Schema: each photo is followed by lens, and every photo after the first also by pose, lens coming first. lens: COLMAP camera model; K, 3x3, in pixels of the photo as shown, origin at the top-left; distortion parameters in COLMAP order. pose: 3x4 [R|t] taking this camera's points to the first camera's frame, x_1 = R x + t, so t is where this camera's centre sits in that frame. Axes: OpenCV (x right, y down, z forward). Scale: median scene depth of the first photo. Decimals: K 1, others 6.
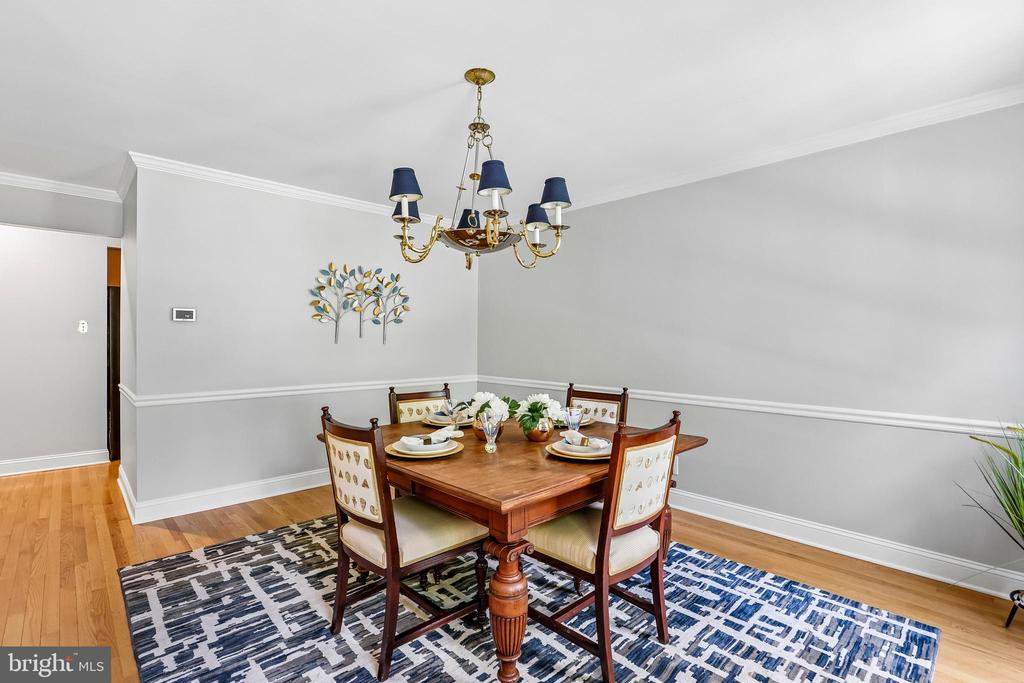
lens RADIAL K [[474.4, 0, 512.0], [0, 474.4, 341.5], [0, 0, 1]] dist [-0.026195, 0.000210]
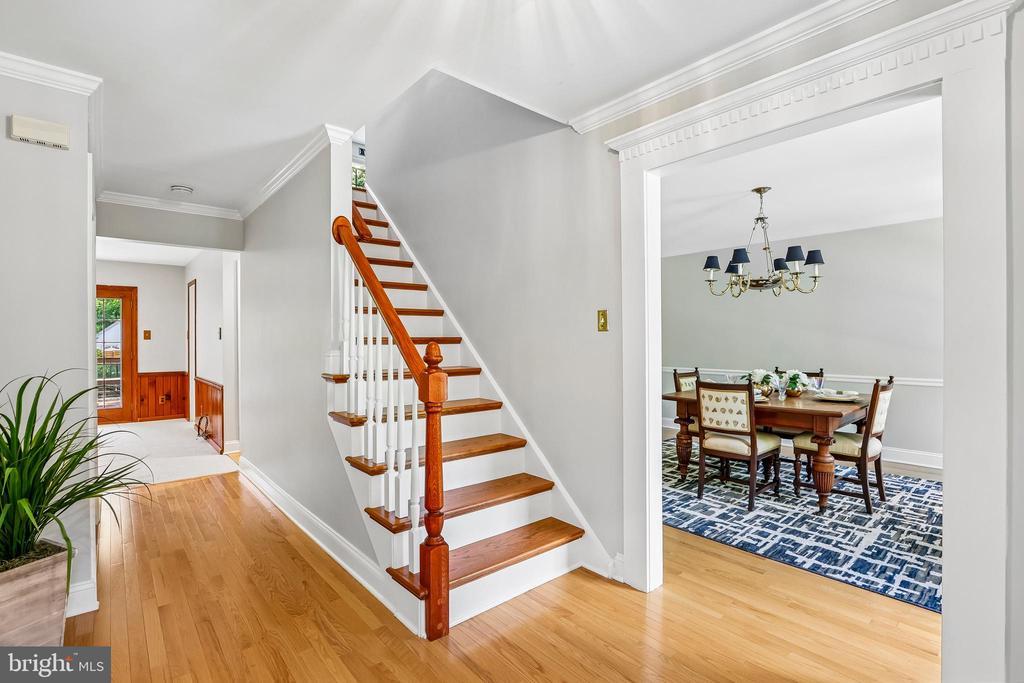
lens RADIAL K [[474.4, 0, 512.0], [0, 474.4, 341.5], [0, 0, 1]] dist [-0.026195, 0.000210]
pose [[0.998962, -0.000356, -0.045540, -1.033263], [-0.000346, 0.999881, -0.015425, 0.037336], [0.045540, 0.015425, 0.998843, -0.891380]]
